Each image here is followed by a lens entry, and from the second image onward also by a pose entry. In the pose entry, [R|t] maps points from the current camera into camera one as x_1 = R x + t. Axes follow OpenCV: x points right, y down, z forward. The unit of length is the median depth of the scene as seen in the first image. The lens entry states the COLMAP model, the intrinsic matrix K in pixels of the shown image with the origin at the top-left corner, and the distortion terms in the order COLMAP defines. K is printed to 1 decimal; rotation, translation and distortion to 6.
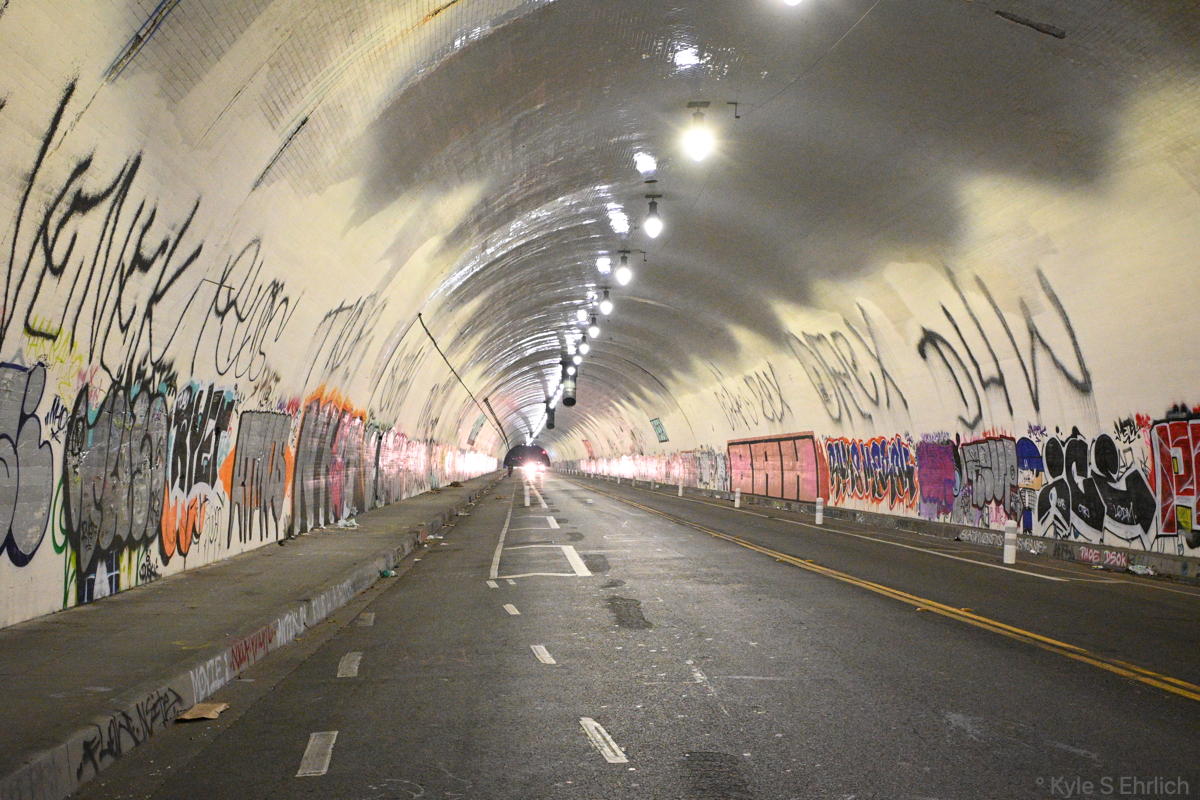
lens RADIAL K [[1410.7, 0, 601.1], [0, 1410.7, 397.6], [0, 0, 1]] dist [0.008287, 0.002872]
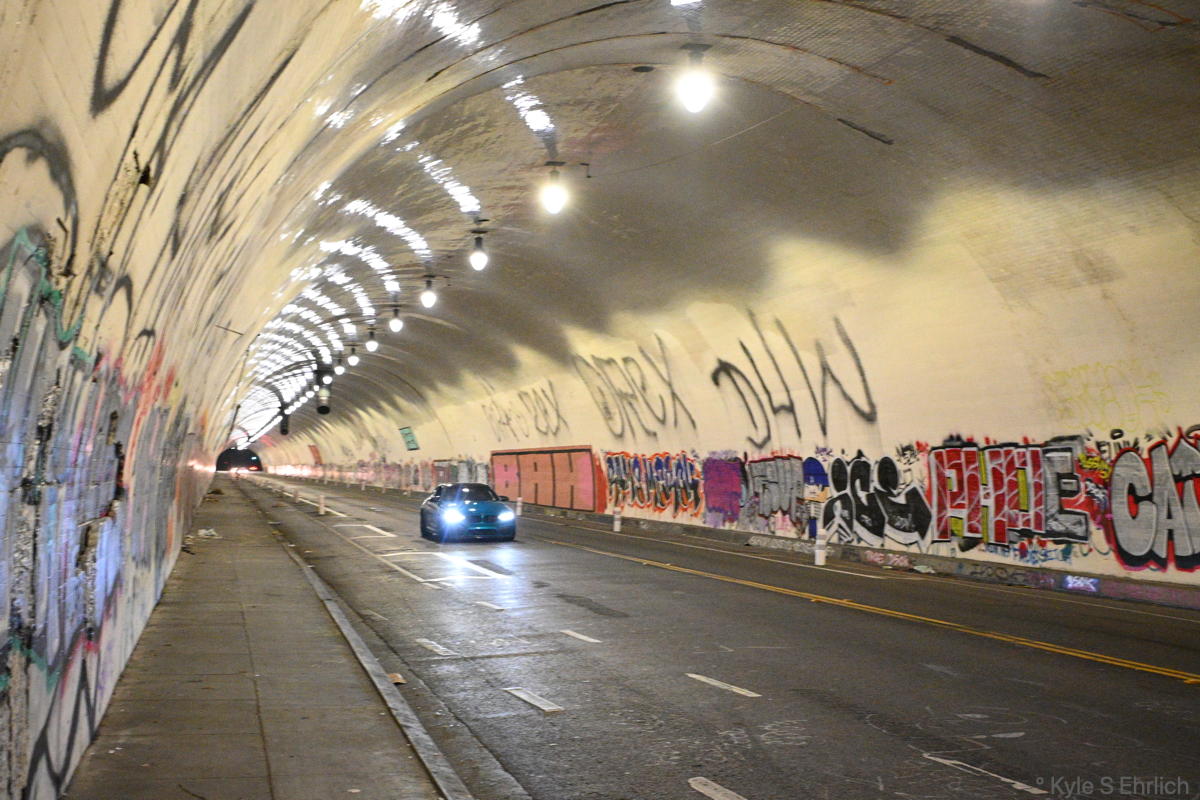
lens RADIAL K [[1410.7, 0, 601.1], [0, 1410.7, 397.6], [0, 0, 1]] dist [0.008287, 0.002872]
pose [[0.978723, 0.015963, 0.204565, -0.126515], [-0.015292, 0.999871, -0.004863, -0.014729], [-0.204616, 0.001631, 0.978841, -0.123335]]
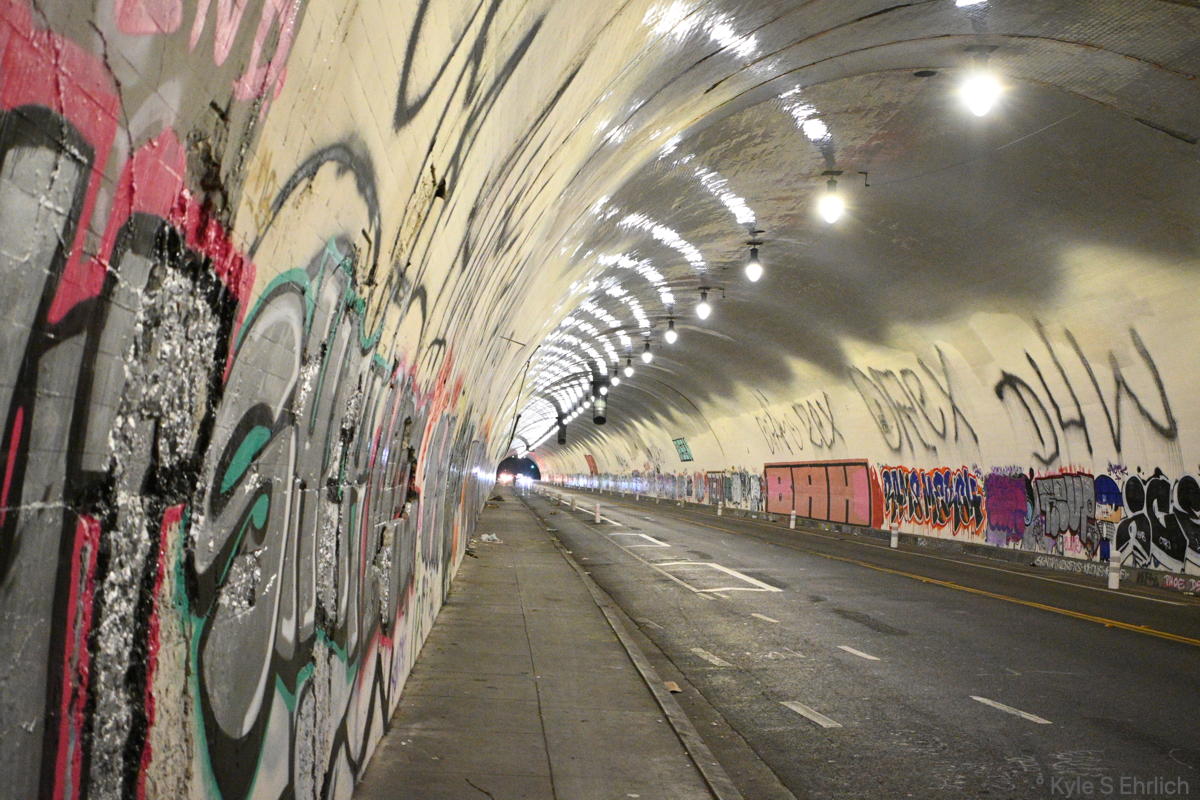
lens RADIAL K [[1410.7, 0, 601.1], [0, 1410.7, 397.6], [0, 0, 1]] dist [0.008287, 0.002872]
pose [[0.999612, 0.024686, 0.012928, -0.127757], [-0.024562, 0.999652, -0.009656, -0.014009], [-0.013162, 0.009335, 0.999870, -0.121769]]
